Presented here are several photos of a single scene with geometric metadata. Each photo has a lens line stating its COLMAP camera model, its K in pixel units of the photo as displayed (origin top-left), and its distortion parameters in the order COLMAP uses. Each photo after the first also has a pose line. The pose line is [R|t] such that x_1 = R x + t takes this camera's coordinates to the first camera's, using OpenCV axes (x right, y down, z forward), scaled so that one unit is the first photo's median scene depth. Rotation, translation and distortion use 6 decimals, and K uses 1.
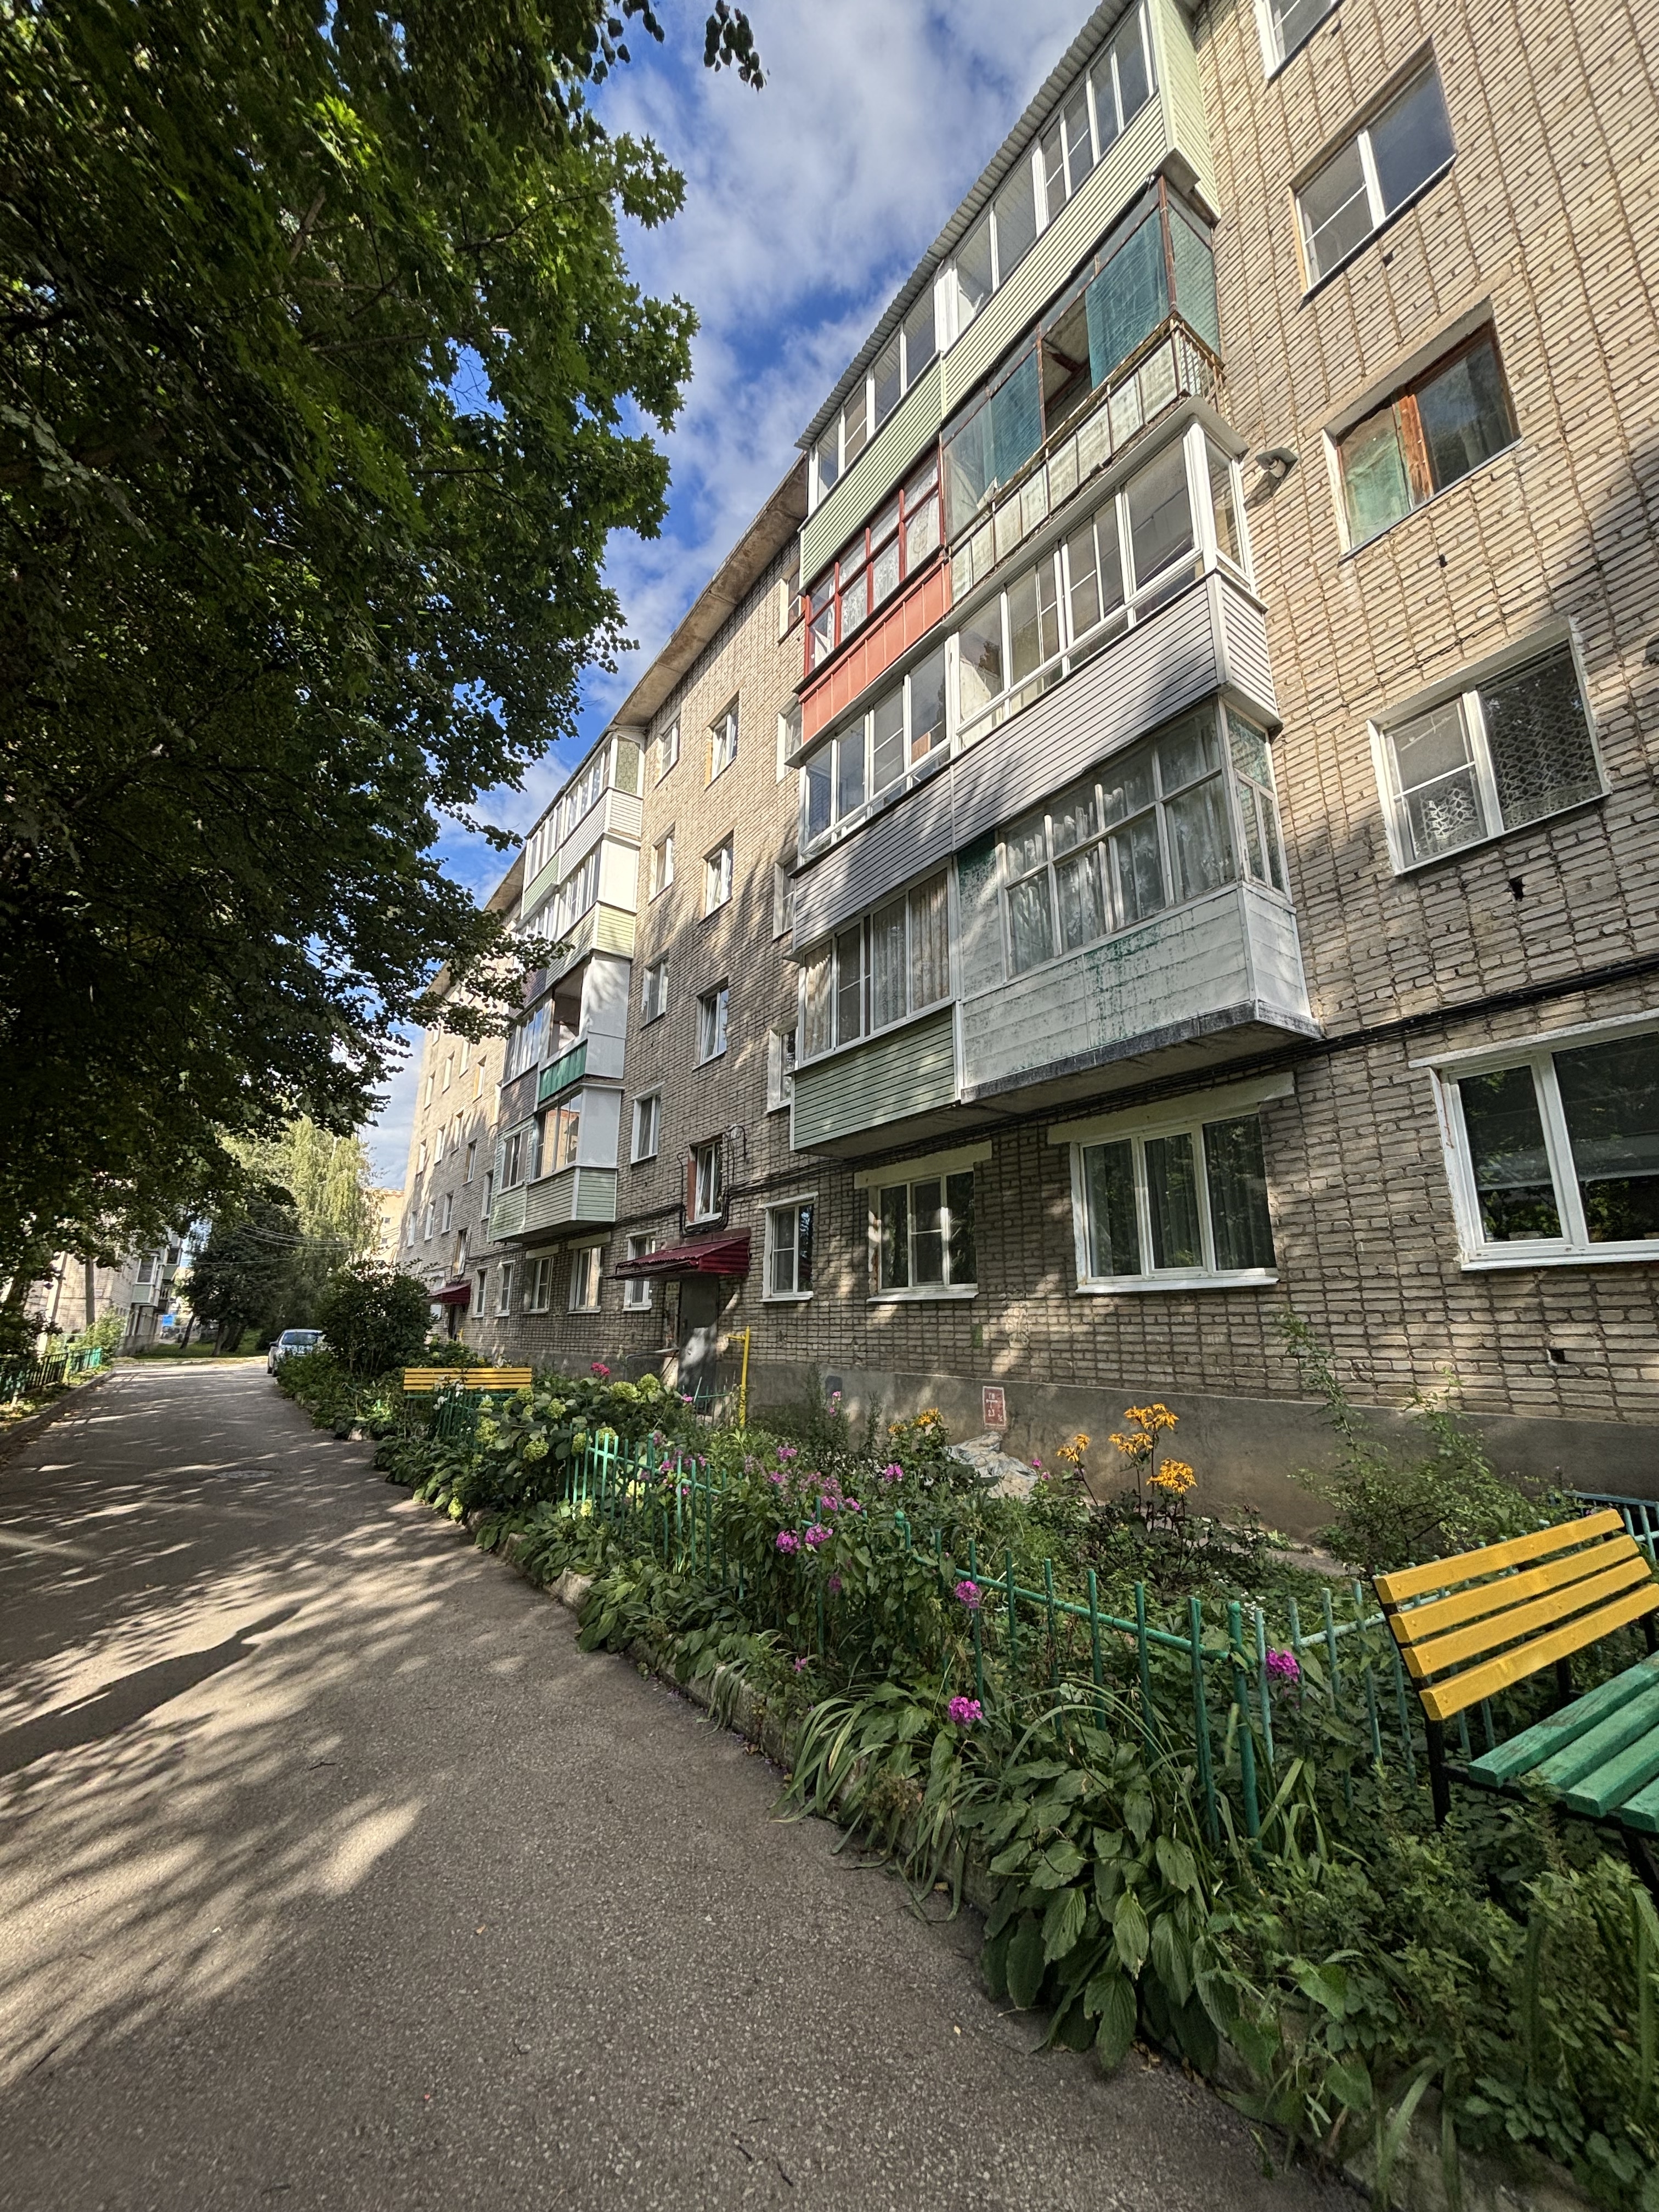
lens RADIAL K [[892.8, 0, 822.7], [0, 892.8, 1107.4], [0, 0, 1]] dist [-0.001455, 0.000586]
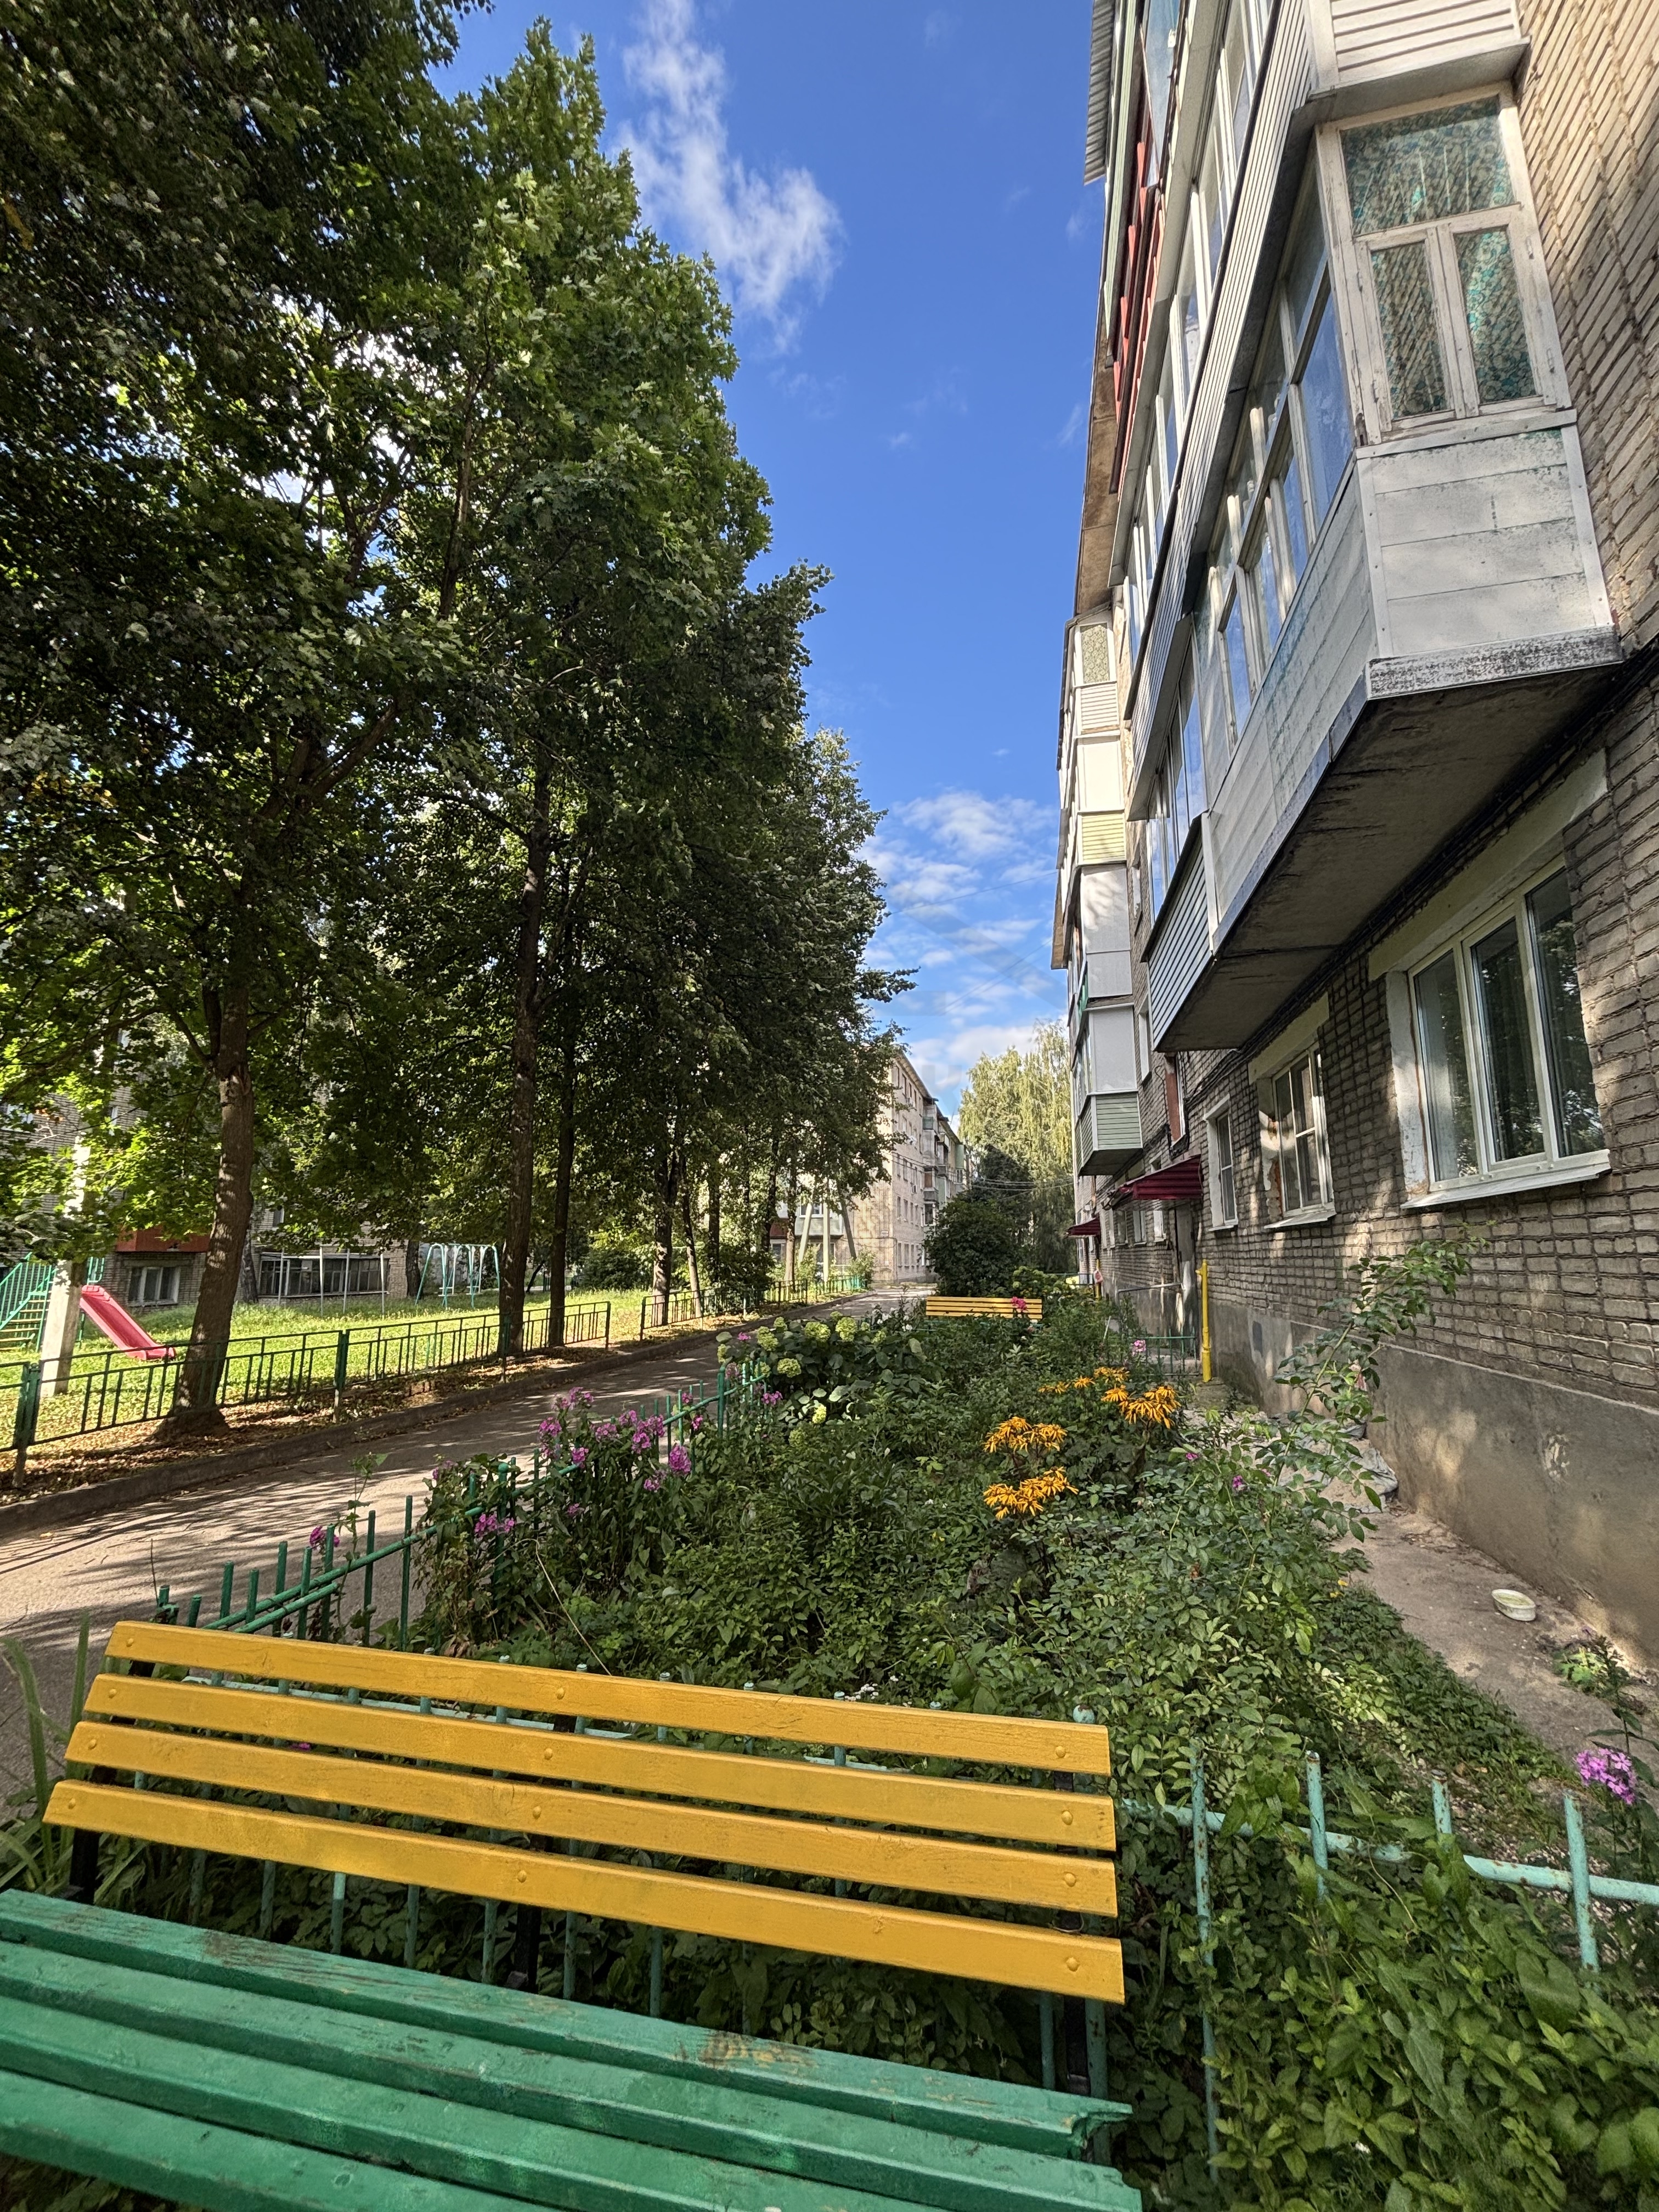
lens RADIAL K [[892.8, 0, 830.9], [0, 892.8, 1109.3], [0, 0, 1]] dist [-0.001455, 0.000586]
pose [[0.687034, -0.125773, -0.715657, 0.554335], [0.180223, 0.983626, 0.000148, 0.077319], [0.703920, -0.129080, 0.698452, 0.328939]]
